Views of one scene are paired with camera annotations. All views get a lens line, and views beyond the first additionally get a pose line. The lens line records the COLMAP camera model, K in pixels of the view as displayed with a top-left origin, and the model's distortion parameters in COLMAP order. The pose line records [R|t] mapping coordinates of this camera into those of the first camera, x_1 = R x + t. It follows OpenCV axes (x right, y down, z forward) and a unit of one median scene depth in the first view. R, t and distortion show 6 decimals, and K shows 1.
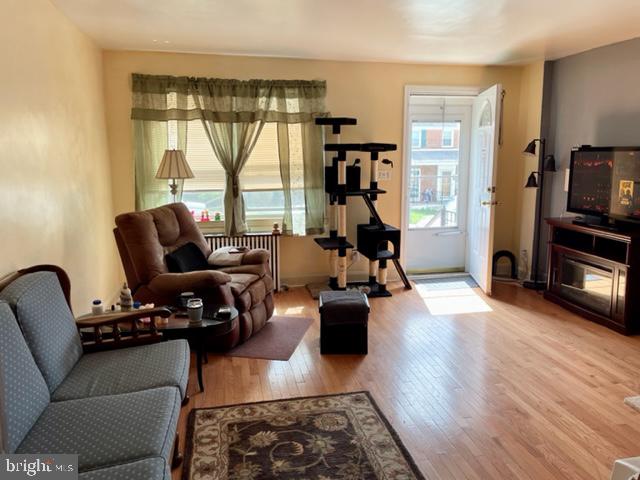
lens RADIAL K [[485.1, 0, 322.9], [0, 485.1, 239.1], [0, 0, 1]] dist [0.041644, -0.040993]
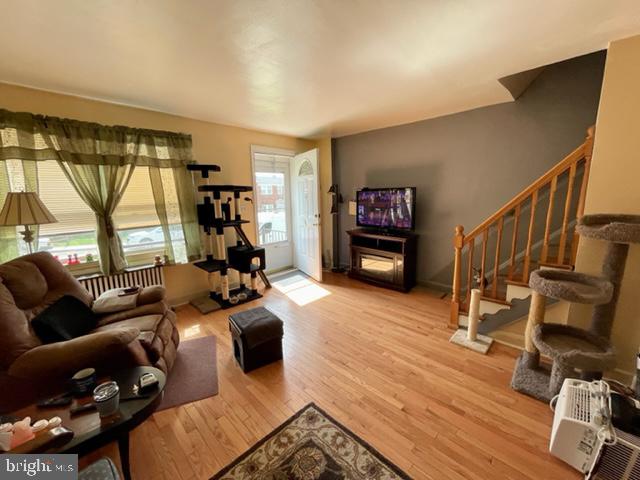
lens RADIAL K [[260.8, 0, 319.0], [0, 260.8, 239.2], [0, 0, 1]] dist [-0.005232, -0.000387]
pose [[0.831484, -0.106315, 0.545281, -0.115453], [0.108442, 0.993698, 0.028383, -0.050007], [-0.544862, 0.035531, 0.837772, 0.298536]]
